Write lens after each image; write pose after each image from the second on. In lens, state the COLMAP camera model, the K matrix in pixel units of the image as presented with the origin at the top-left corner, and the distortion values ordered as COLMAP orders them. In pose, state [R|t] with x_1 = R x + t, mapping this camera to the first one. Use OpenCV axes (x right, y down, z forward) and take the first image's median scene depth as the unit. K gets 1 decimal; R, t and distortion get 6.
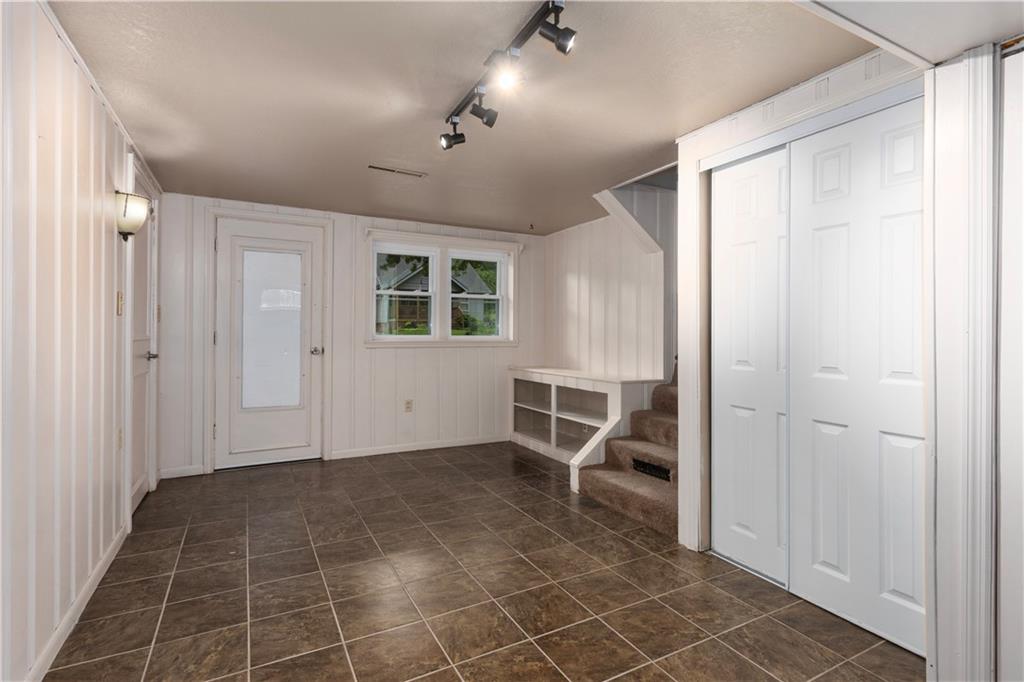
lens RADIAL K [[495.8, 0, 511.9], [0, 495.8, 335.1], [0, 0, 1]] dist [-0.004180, 0.000233]
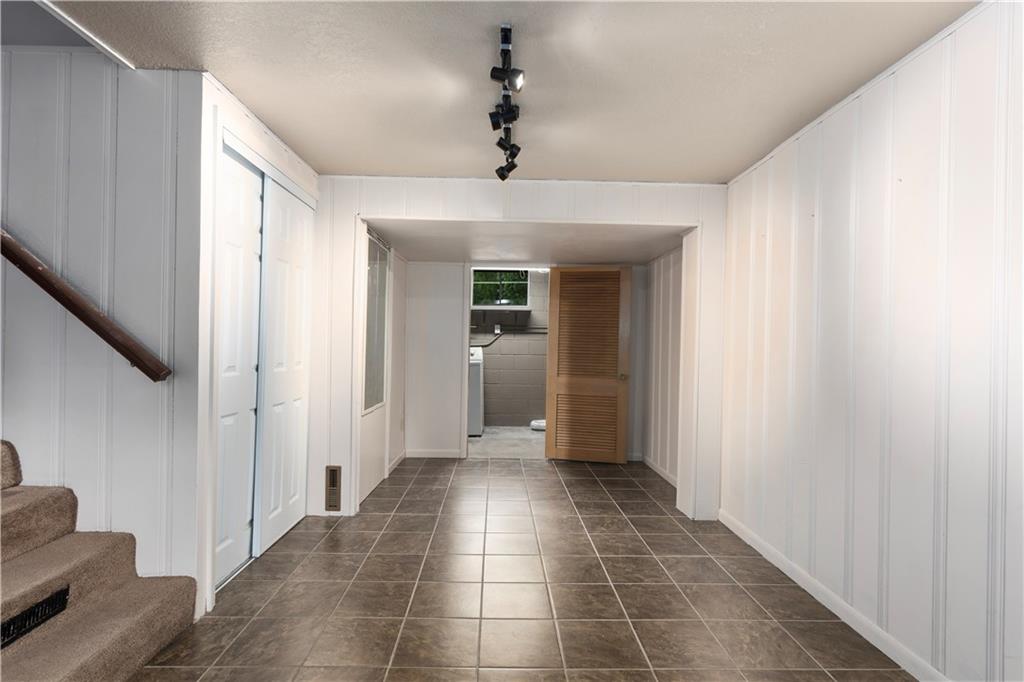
lens RADIAL K [[495.8, 0, 510.7], [0, 495.8, 339.2], [0, 0, 1]] dist [-0.004180, 0.000233]
pose [[-0.891304, -0.022117, 0.452866, -0.479887], [-0.022338, 0.999739, 0.004859, -0.018895], [-0.452855, -0.005785, -0.891565, 1.708210]]
